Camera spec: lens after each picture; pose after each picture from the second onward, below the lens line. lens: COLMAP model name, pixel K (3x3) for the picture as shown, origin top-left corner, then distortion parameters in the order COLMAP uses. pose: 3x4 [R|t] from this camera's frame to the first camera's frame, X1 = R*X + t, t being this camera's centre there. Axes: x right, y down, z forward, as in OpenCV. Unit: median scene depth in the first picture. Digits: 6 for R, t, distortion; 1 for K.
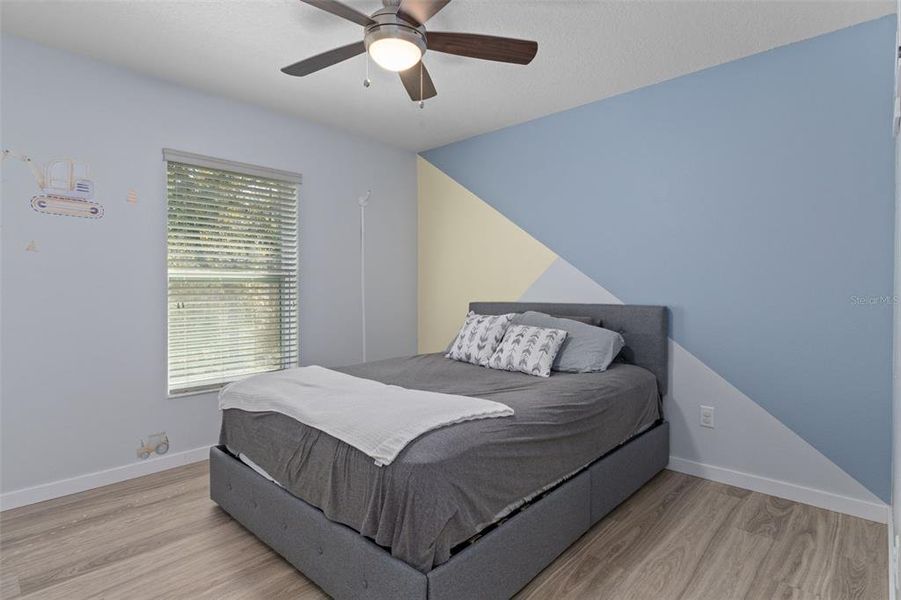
lens RADIAL K [[447.1, 0, 452.6], [0, 447.1, 298.6], [0, 0, 1]] dist [-0.007448, -0.000126]
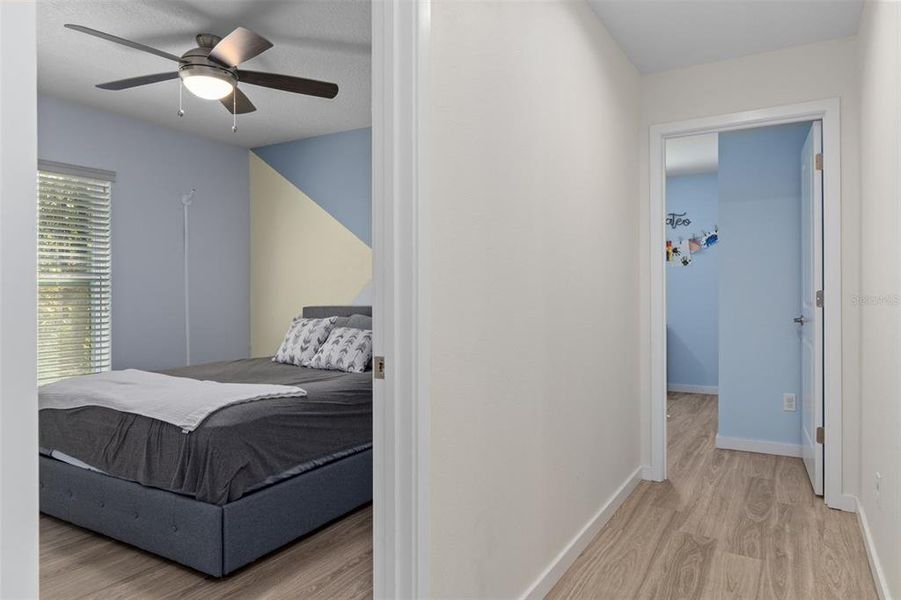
lens RADIAL K [[564.7, 0, 449.6], [0, 564.7, 297.5], [0, 0, 1]] dist [-0.007878, -0.005700]
pose [[0.976447, -0.003759, 0.215724, 0.170311], [0.006351, 0.999916, -0.011322, 0.008275], [-0.215664, 0.012426, 0.976389, -0.557627]]
